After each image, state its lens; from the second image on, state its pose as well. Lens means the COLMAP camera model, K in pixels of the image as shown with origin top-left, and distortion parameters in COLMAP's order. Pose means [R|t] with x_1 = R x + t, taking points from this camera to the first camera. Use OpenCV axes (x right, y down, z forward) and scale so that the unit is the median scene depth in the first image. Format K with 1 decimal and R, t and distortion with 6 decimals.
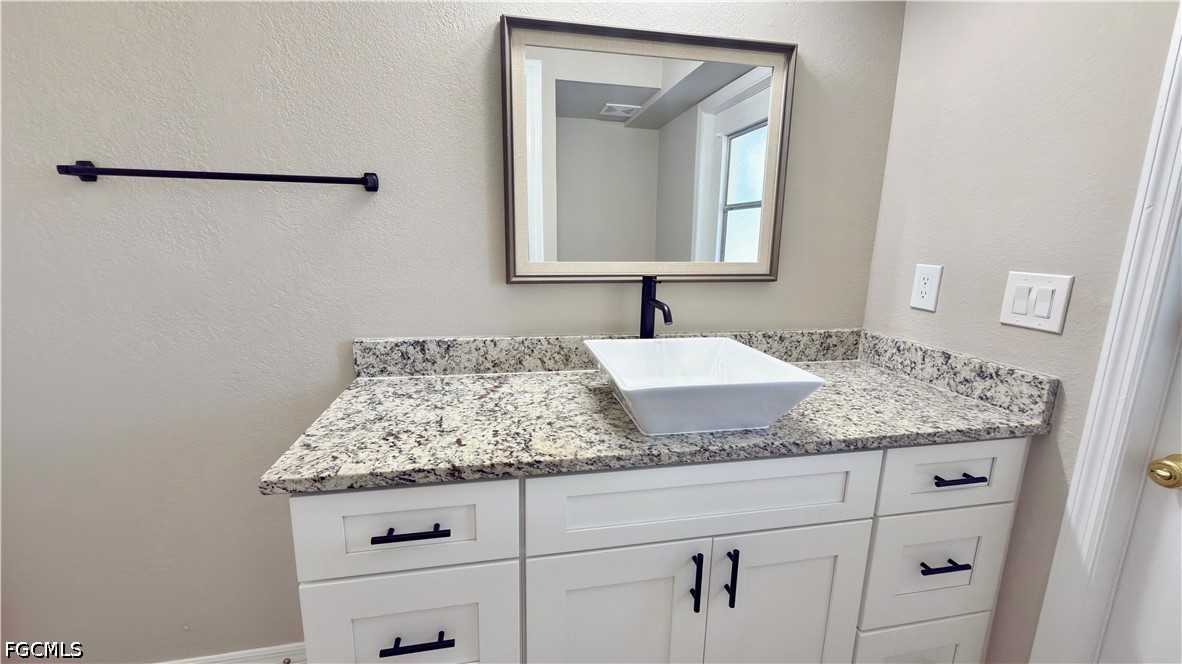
lens RADIAL K [[471.9, 0, 592.2], [0, 471.9, 332.3], [0, 0, 1]] dist [-0.000090, -0.000238]
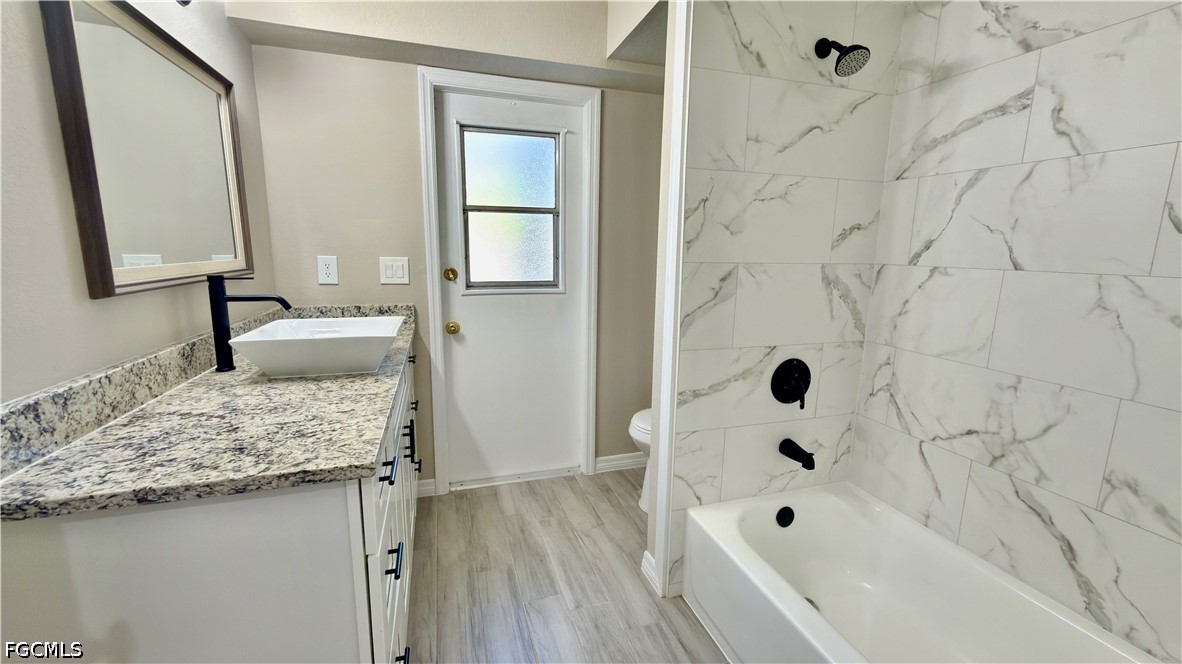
lens RADIAL K [[471.9, 0, 592.2], [0, 471.9, 332.3], [0, 0, 1]] dist [-0.000090, -0.000238]
pose [[-0.113073, -0.190677, 0.975119, -1.132672], [0.178459, 0.961555, 0.208719, -0.076327], [-0.977429, 0.197619, -0.074698, 0.329619]]
